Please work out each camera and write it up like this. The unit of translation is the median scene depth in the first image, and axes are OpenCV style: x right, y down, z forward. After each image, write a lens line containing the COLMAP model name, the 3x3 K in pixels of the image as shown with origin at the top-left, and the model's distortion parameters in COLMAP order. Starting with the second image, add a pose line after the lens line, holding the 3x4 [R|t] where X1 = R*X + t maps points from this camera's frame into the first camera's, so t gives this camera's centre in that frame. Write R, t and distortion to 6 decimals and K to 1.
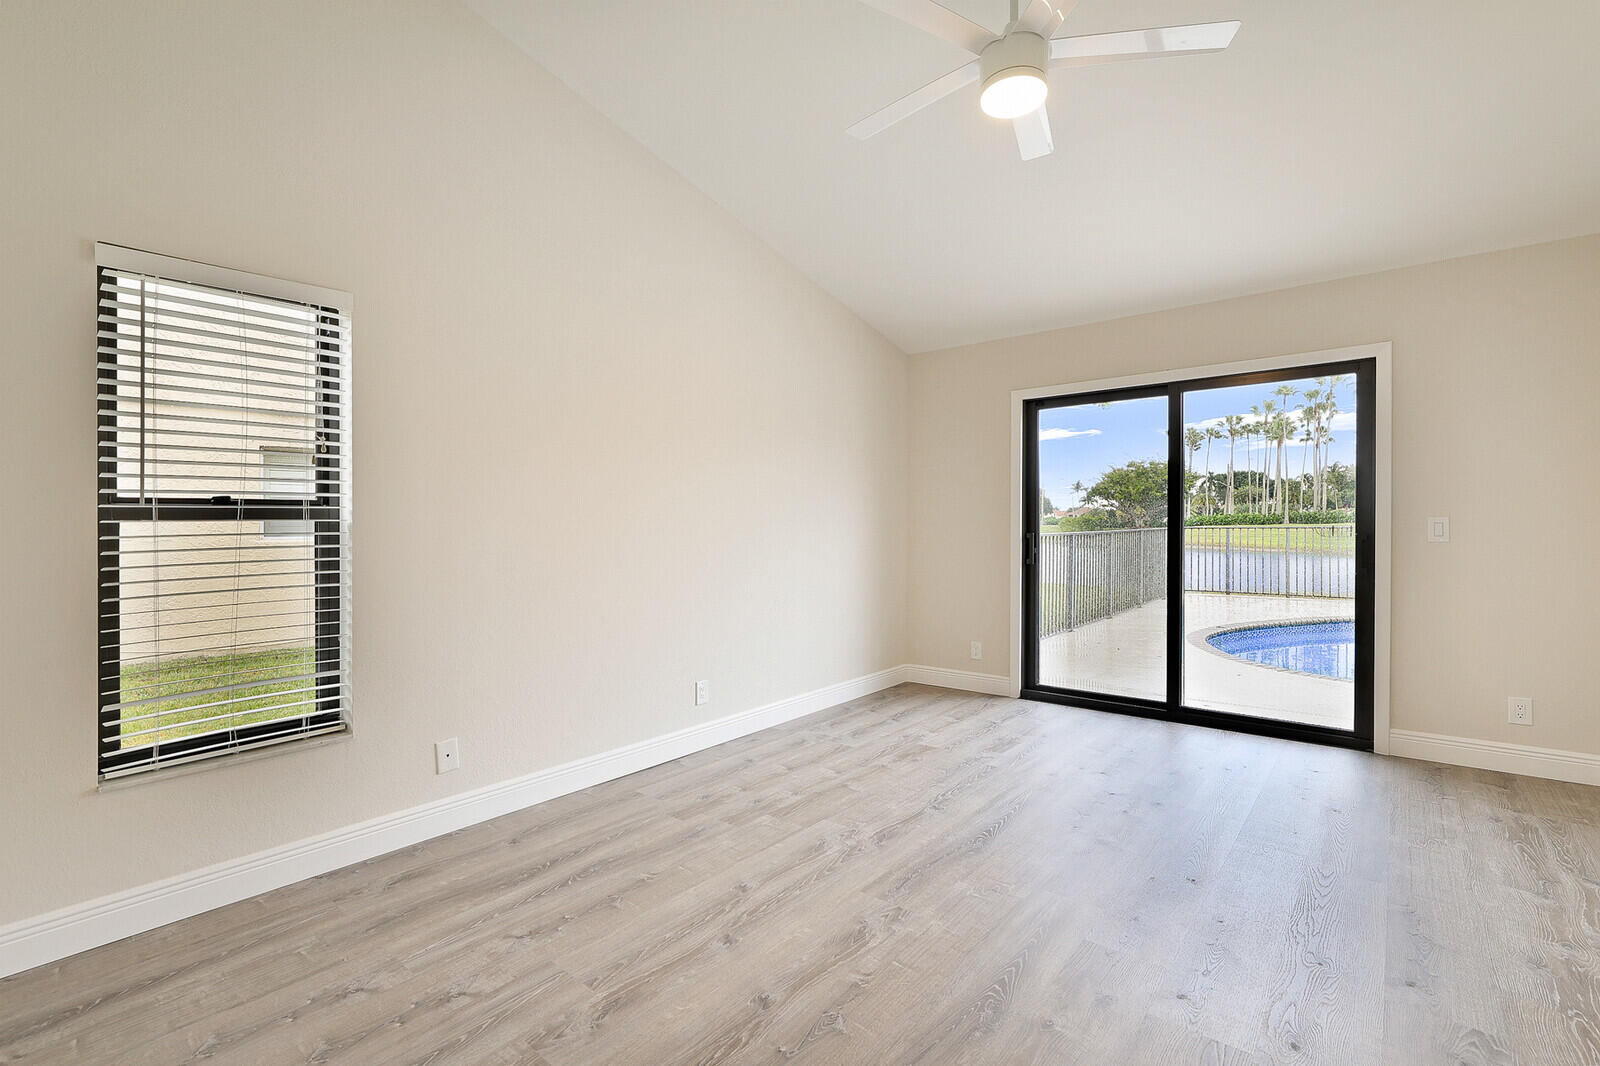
lens RADIAL K [[707.3, 0, 800.7], [0, 707.3, 533.7], [0, 0, 1]] dist [-0.003992, 0.000653]
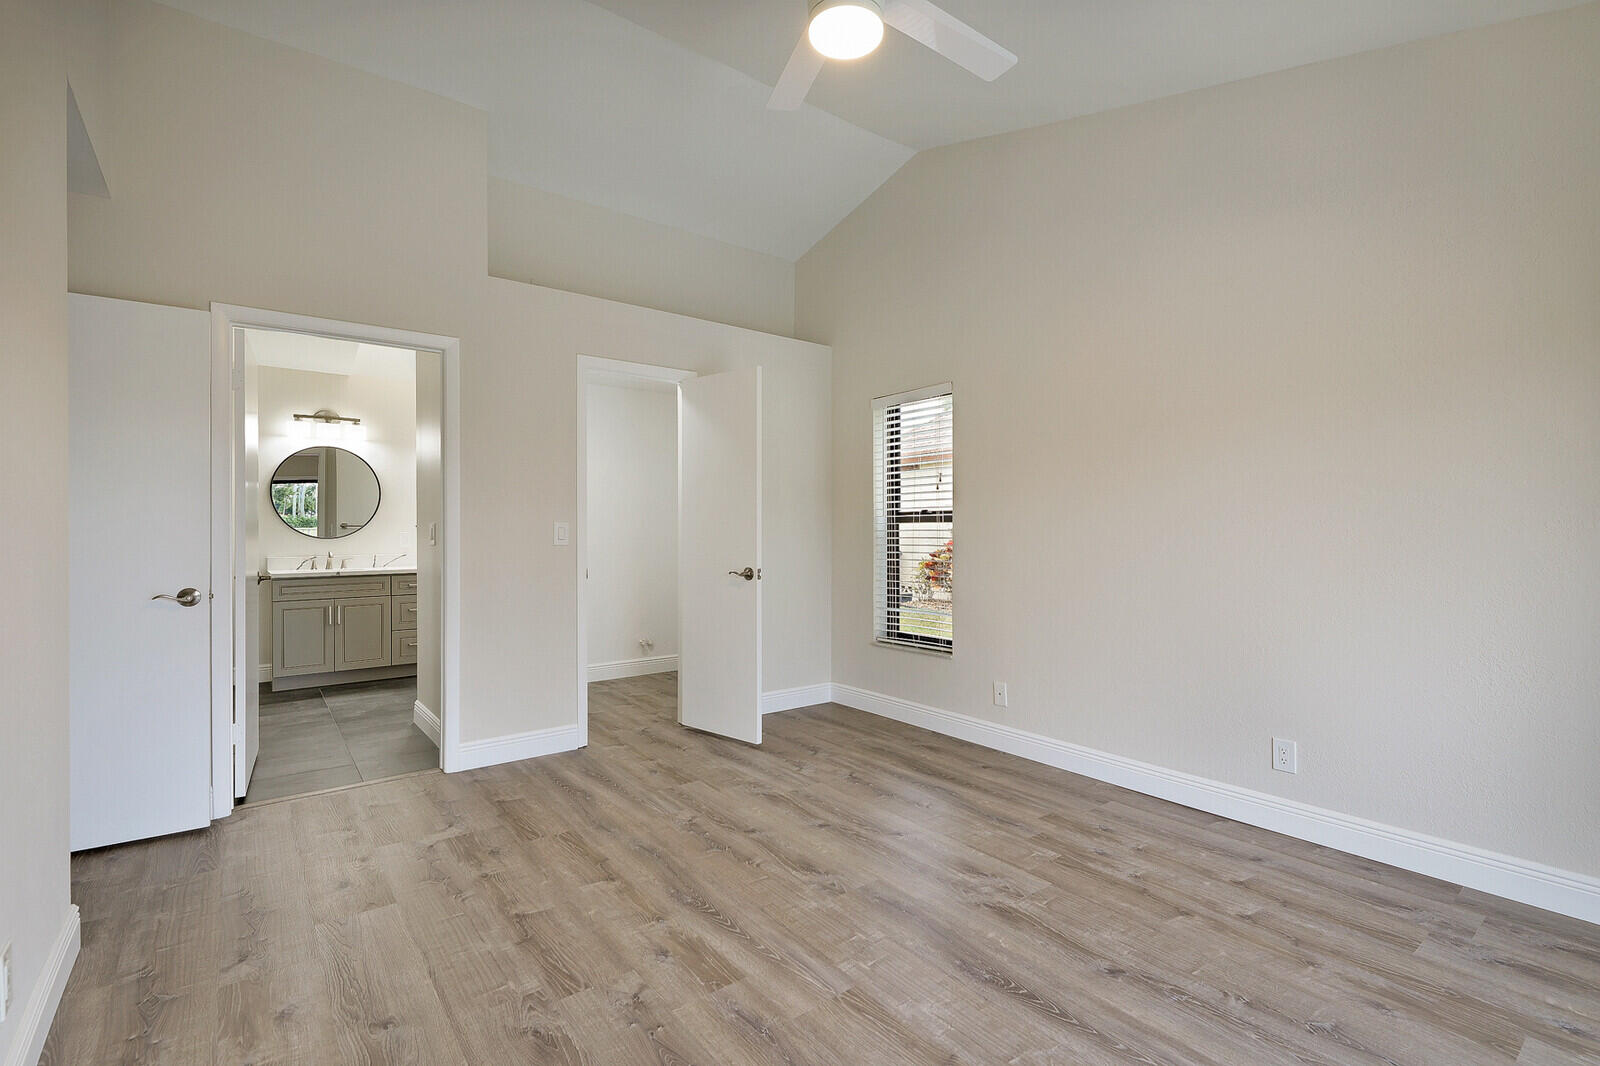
lens RADIAL K [[707.3, 0, 791.1], [0, 707.3, 527.5], [0, 0, 1]] dist [-0.003992, 0.000653]
pose [[-0.209384, 0.006598, -0.977811, 0.896424], [-0.009458, 0.999917, 0.008773, -0.015585], [0.977788, 0.011085, -0.209304, 0.865873]]
